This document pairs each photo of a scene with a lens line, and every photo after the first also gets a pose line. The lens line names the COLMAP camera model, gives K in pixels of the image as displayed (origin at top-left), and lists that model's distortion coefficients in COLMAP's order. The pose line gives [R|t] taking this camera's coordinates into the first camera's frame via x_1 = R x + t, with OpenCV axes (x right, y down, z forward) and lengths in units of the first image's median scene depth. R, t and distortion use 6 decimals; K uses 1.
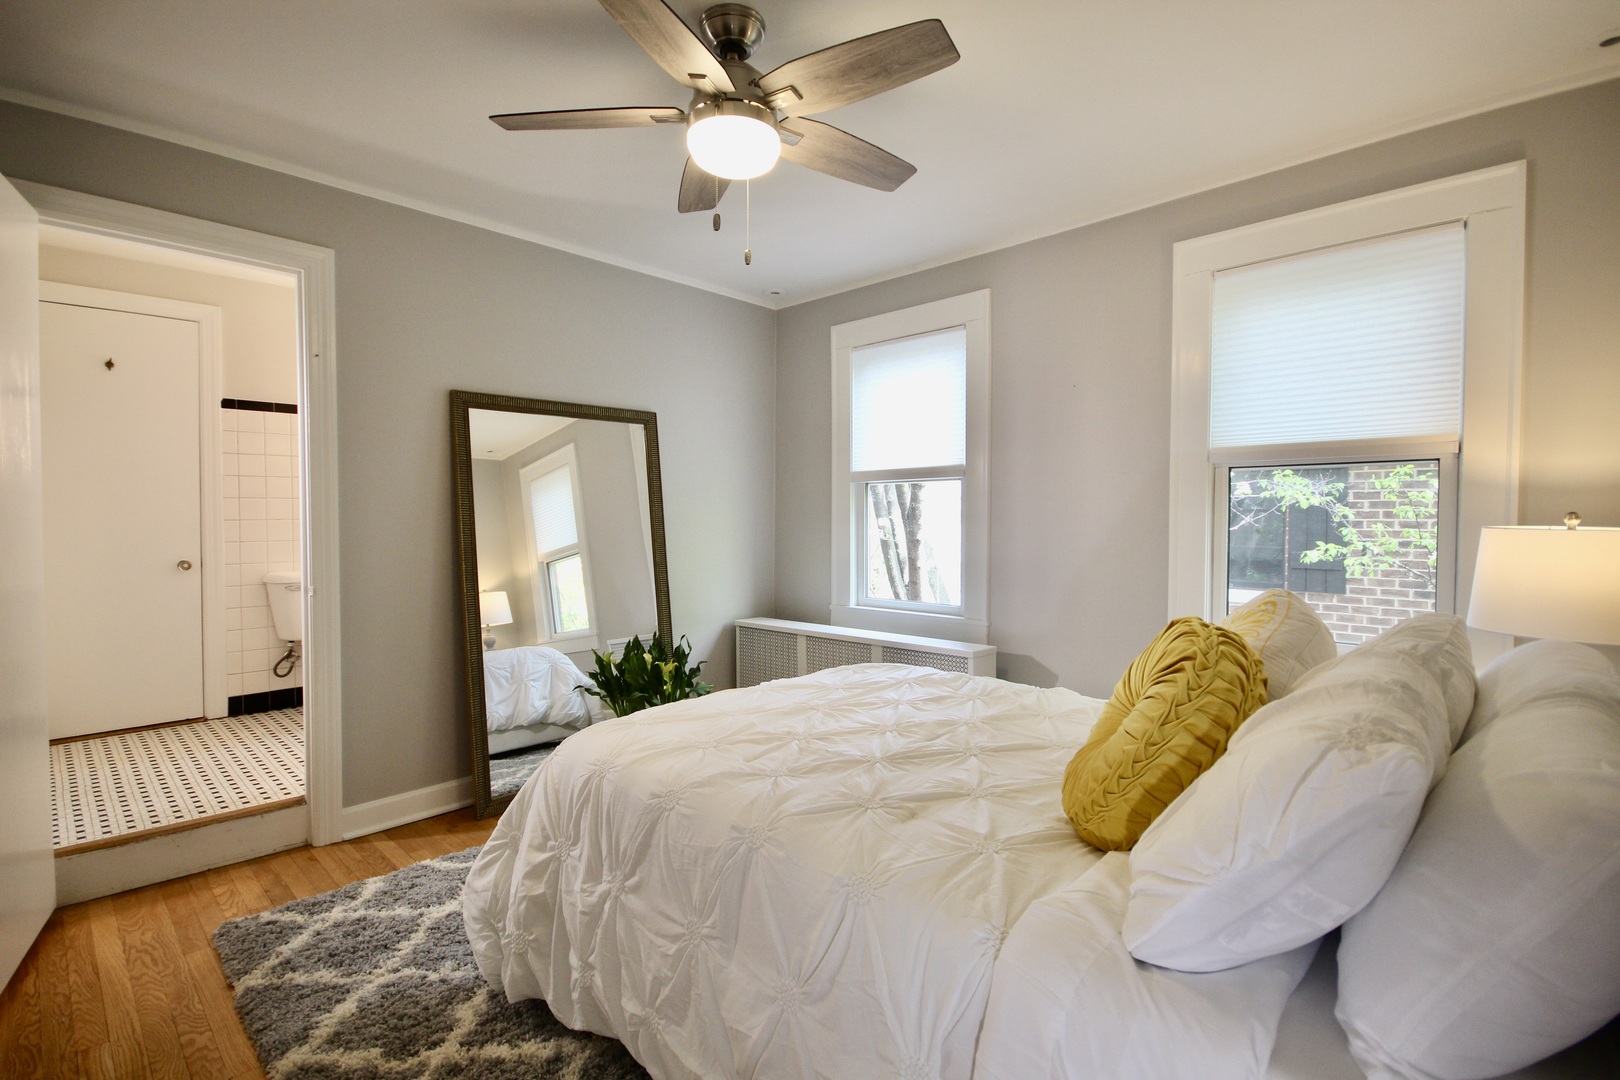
lens RADIAL K [[751.2, 0, 811.7], [0, 751.2, 535.0], [0, 0, 1]] dist [-0.001542, -0.000515]
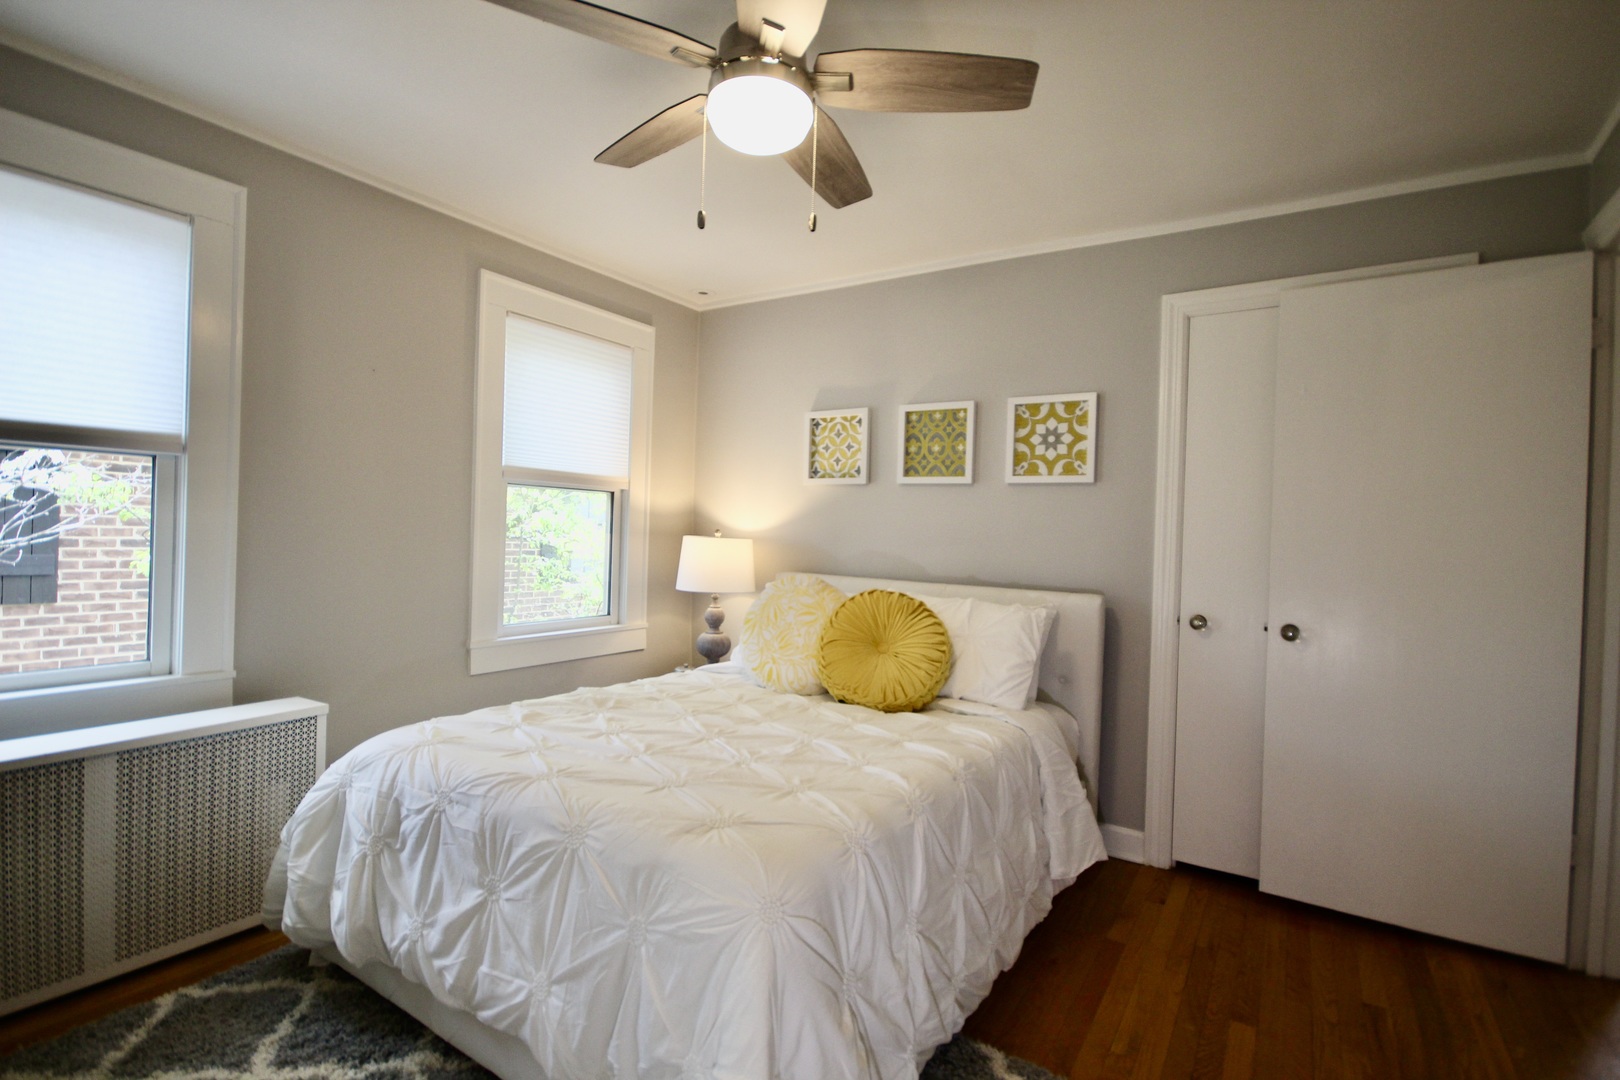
lens RADIAL K [[751.2, 0, 812.2], [0, 751.2, 540.3], [0, 0, 1]] dist [-0.001542, -0.000515]
pose [[-0.177989, -0.014596, 0.983924, -0.281005], [-0.006206, 0.999887, 0.013710, -0.009102], [-0.984013, -0.003666, -0.178059, 0.316879]]
